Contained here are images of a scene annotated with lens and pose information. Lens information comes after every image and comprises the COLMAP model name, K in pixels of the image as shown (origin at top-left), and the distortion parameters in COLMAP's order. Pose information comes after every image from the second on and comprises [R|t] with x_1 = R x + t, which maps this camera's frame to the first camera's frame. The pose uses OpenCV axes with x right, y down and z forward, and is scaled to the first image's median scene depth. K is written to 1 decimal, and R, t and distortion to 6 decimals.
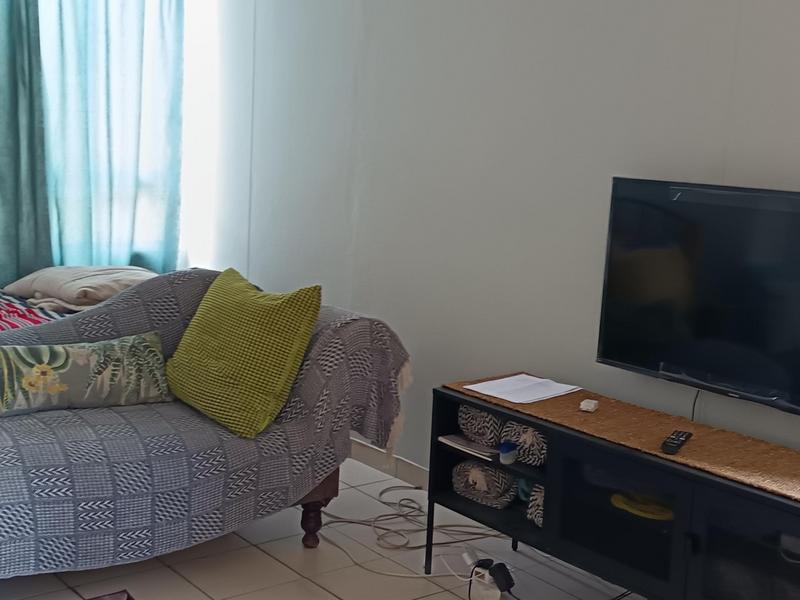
lens RADIAL K [[1100.3, 0, 390.0], [0, 1100.3, 298.1], [0, 0, 1]] dist [0.216242, -0.725474]
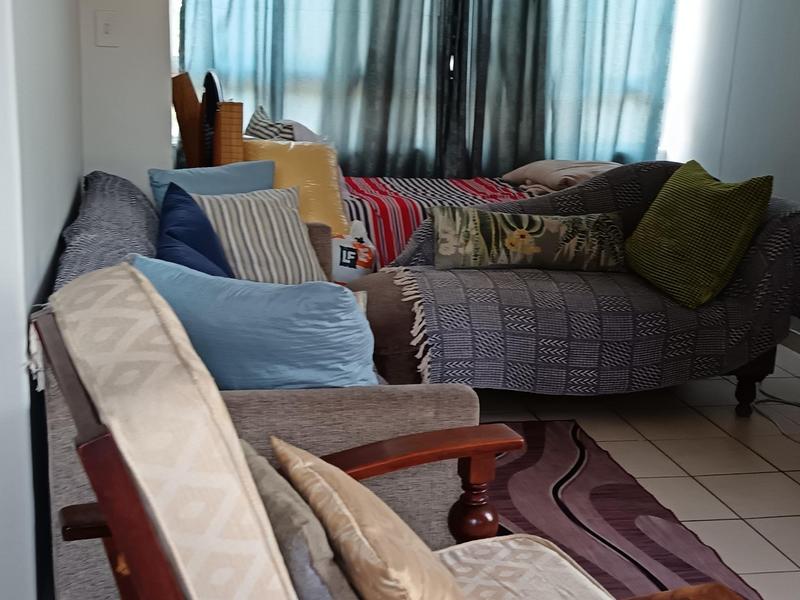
lens RADIAL K [[1100.3, 0, 390.0], [0, 1100.3, 298.1], [0, 0, 1]] dist [0.216242, -0.725474]
pose [[0.901161, 0.096115, -0.422695, 0.073672], [-0.067480, 0.994326, 0.082233, 0.042800], [0.428200, -0.045582, 0.902534, -0.151299]]
